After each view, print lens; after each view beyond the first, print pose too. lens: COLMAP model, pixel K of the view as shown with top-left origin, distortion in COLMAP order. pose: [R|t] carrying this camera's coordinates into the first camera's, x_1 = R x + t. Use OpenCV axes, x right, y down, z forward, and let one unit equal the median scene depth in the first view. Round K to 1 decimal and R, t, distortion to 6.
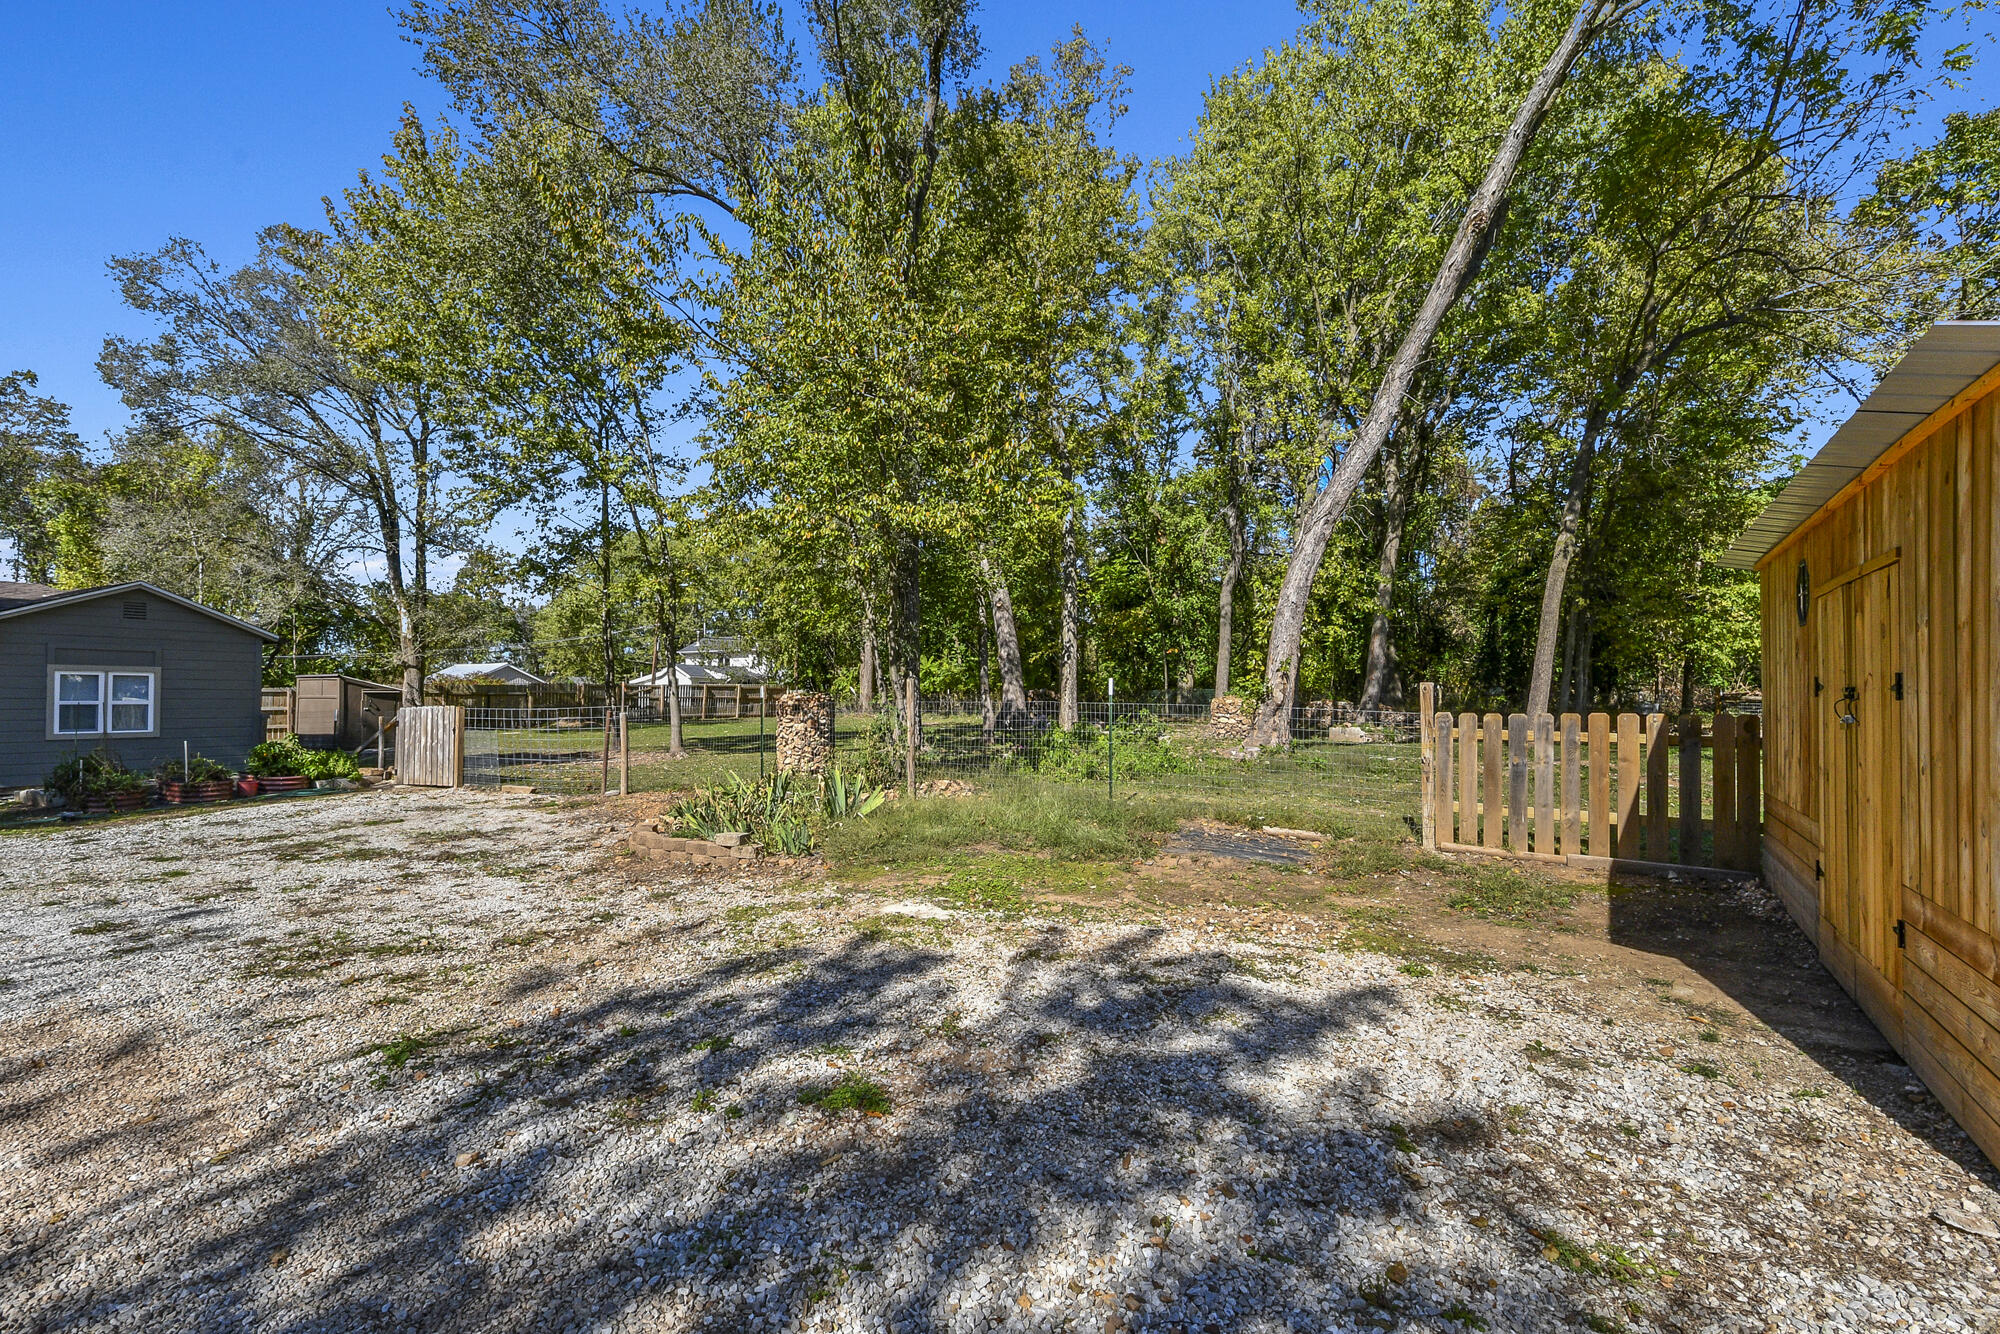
lens RADIAL K [[856.1, 0, 1010.6], [0, 856.1, 676.2], [0, 0, 1]] dist [0.007231, -0.008830]
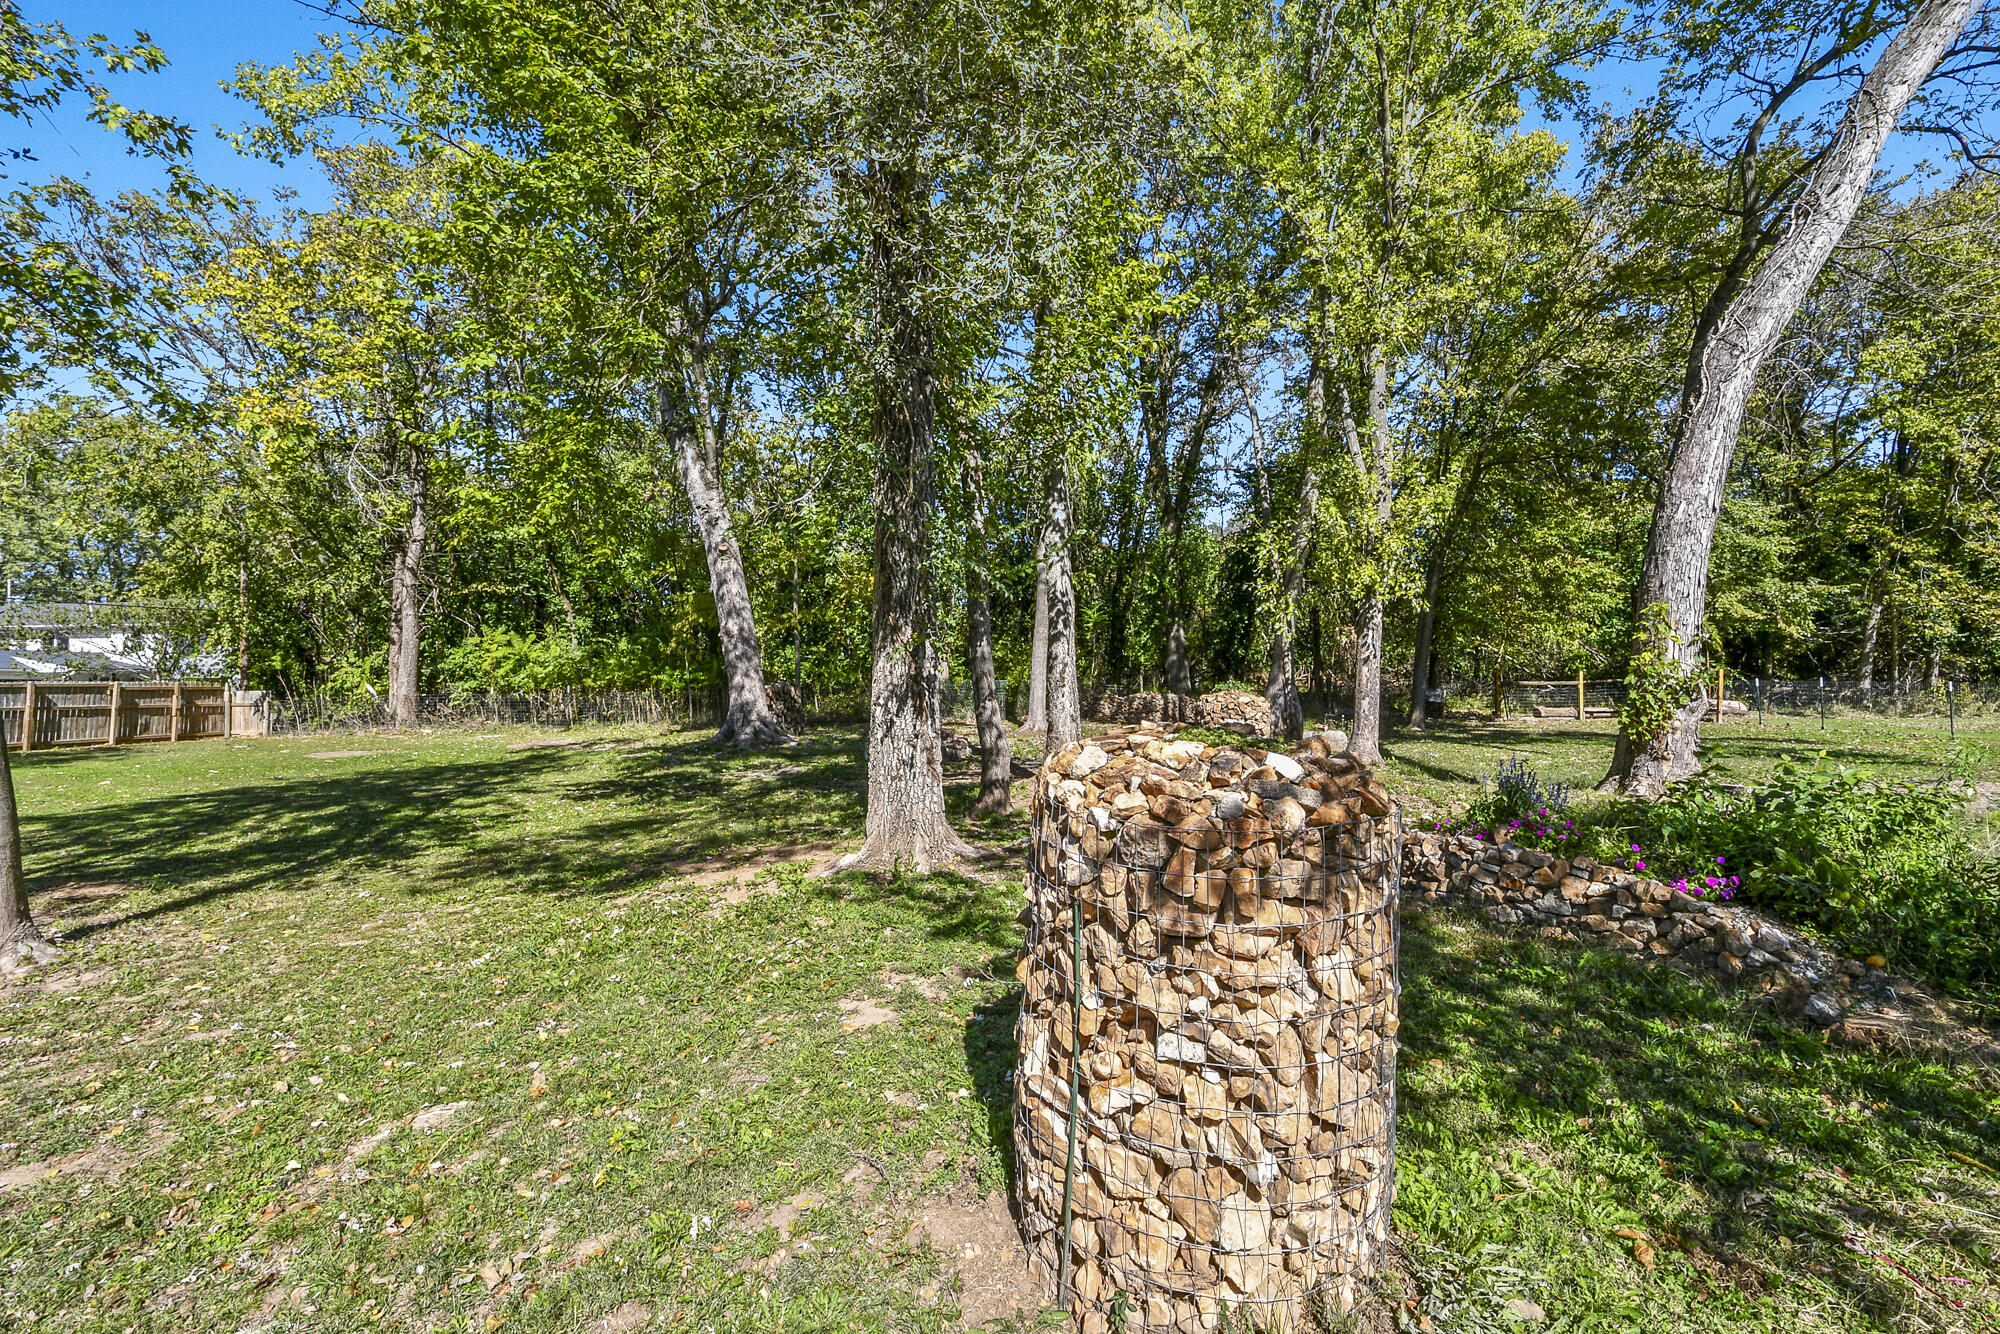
lens RADIAL K [[856.1, 0, 998.7], [0, 856.1, 673.6], [0, 0, 1]] dist [0.007231, -0.008830]
pose [[0.865433, -0.008537, 0.500952, -0.105728], [0.004545, 0.999947, 0.009189, 0.001420], [-0.501004, -0.005676, 0.865426, 0.259421]]
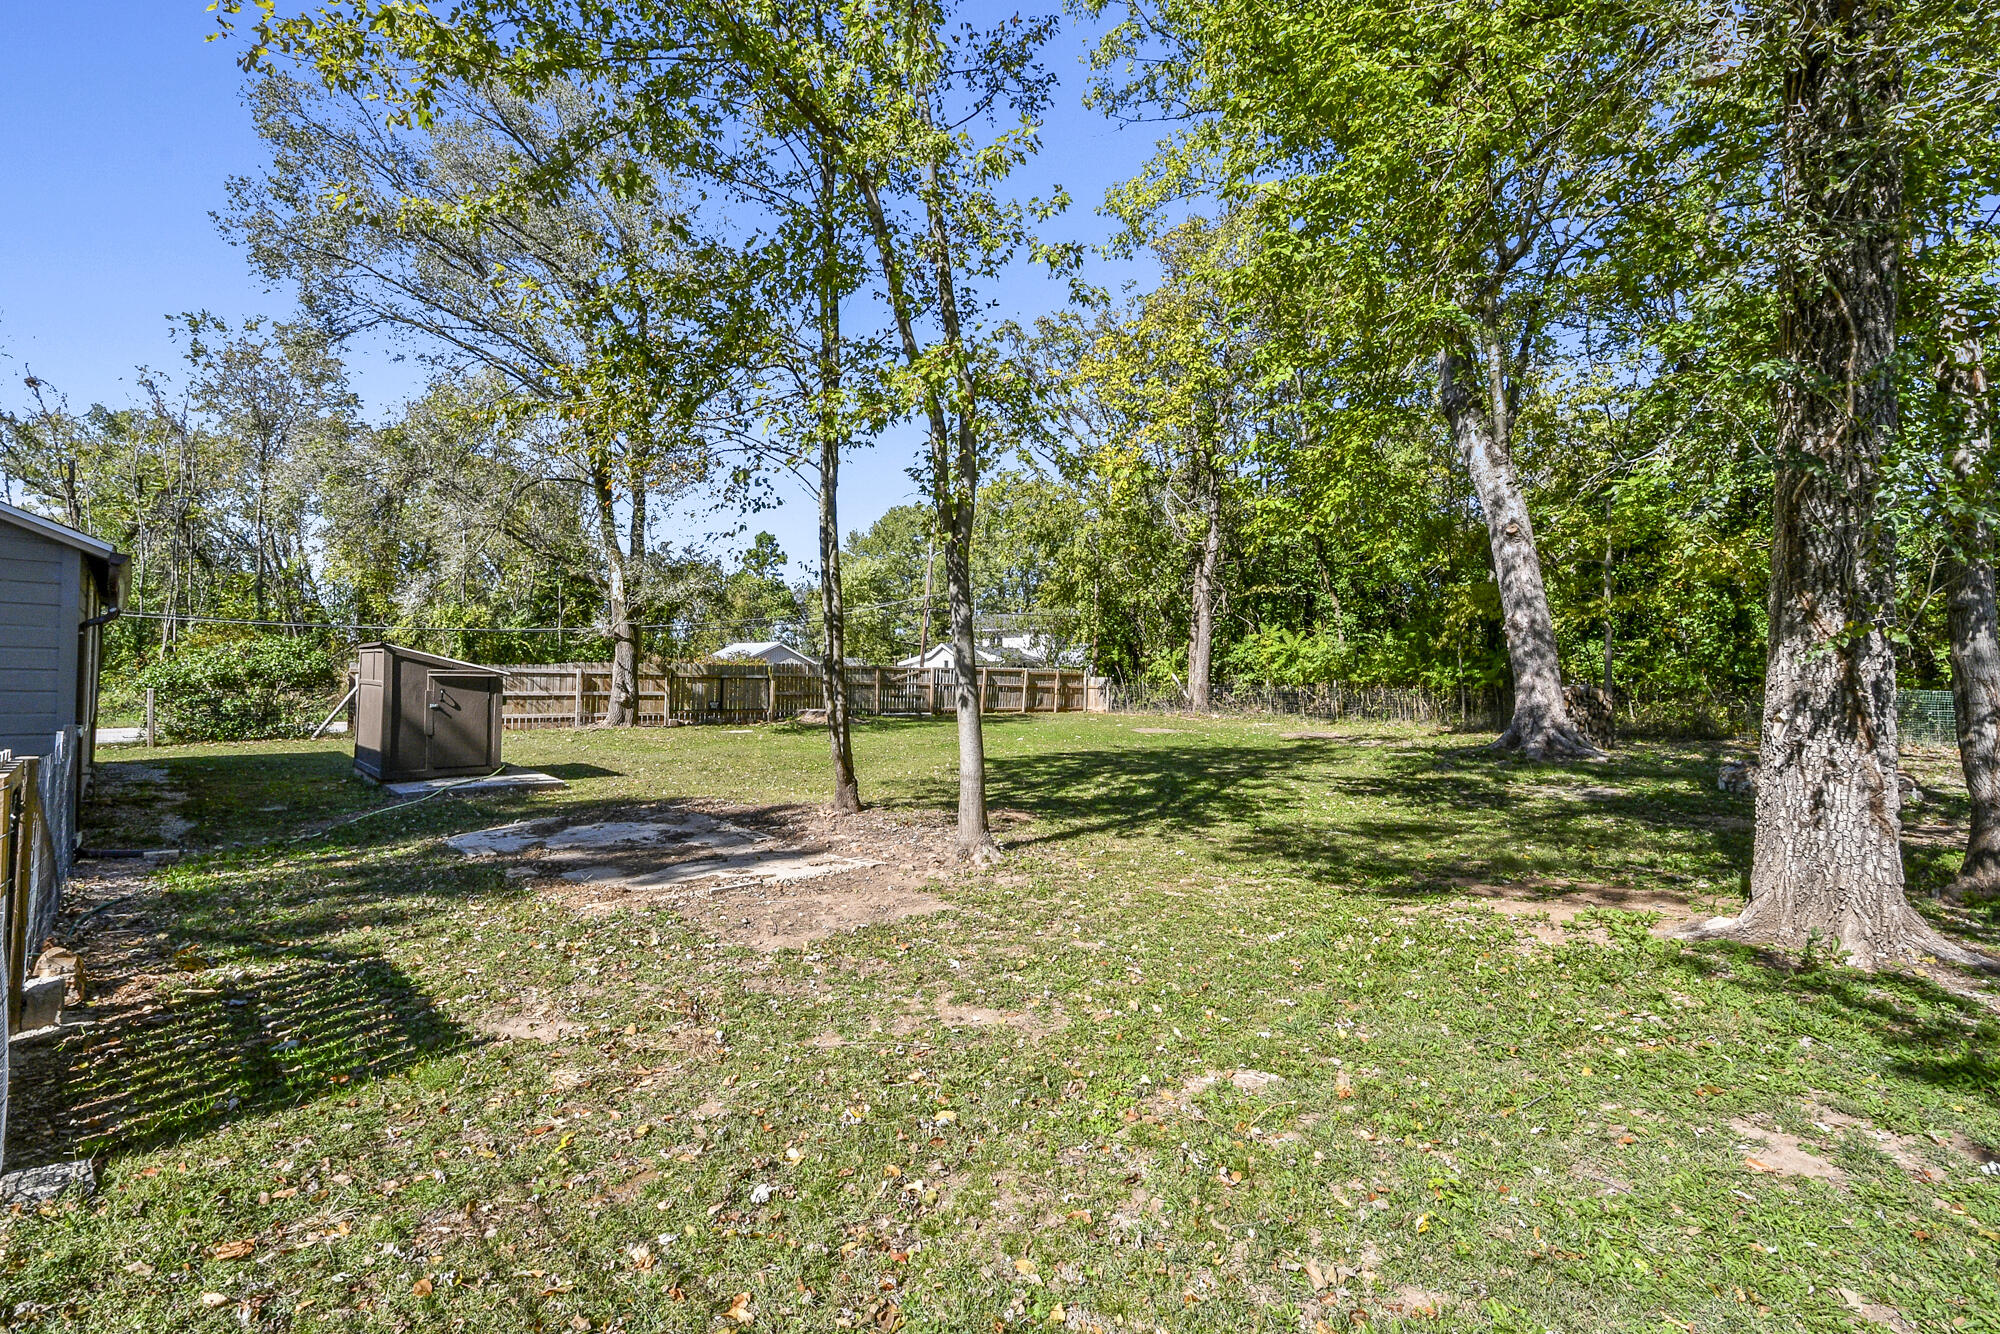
lens RADIAL K [[856.1, 0, 991.3], [0, 856.1, 663.9], [0, 0, 1]] dist [0.007231, -0.008830]
pose [[0.951020, 0.011744, -0.308907, -0.111032], [-0.010691, 0.999930, 0.005102, 0.001591], [0.308946, -0.001550, 0.951078, 0.266432]]
